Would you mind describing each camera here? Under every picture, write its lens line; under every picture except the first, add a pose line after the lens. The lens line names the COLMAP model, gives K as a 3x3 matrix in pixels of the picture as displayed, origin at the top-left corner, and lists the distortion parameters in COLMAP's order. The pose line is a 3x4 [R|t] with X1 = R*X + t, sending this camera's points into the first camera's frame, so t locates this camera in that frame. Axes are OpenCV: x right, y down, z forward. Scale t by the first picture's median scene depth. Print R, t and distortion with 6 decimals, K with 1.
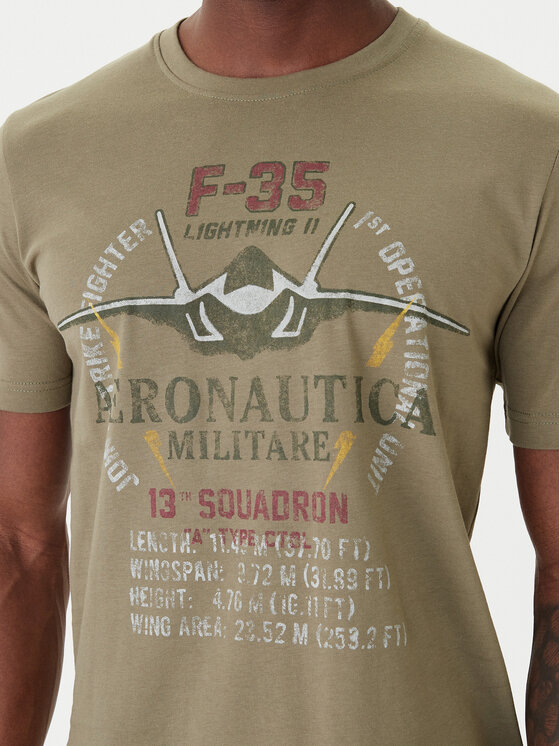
lens RADIAL K [[1164.3, 0, 280.0], [0, 1164.3, 373.0], [0, 0, 1]] dist [-0.017716, 0.018705]
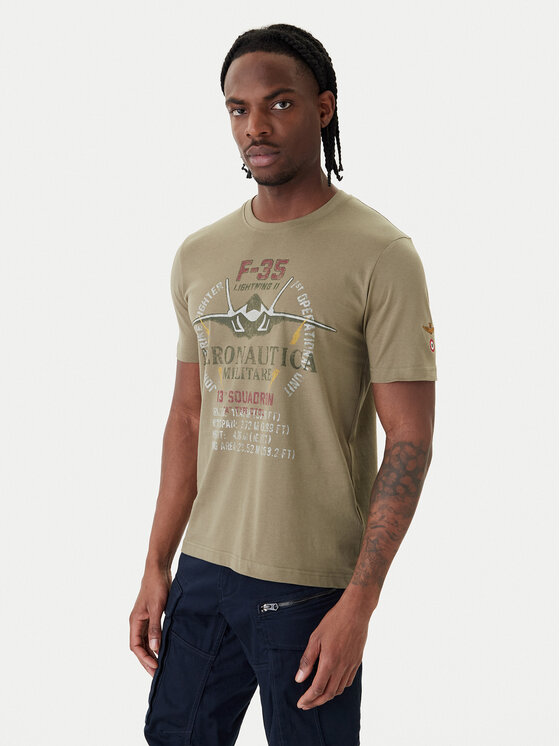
lens RADIAL K [[1164.3, 0, 280.0], [0, 1164.3, 373.0], [0, 0, 1]] dist [-0.017716, 0.018705]
pose [[0.909171, 0.047755, -0.413676, 1.056999], [-0.056859, 0.998335, -0.009717, 0.080173], [0.412523, 0.032356, 0.910372, -1.228840]]
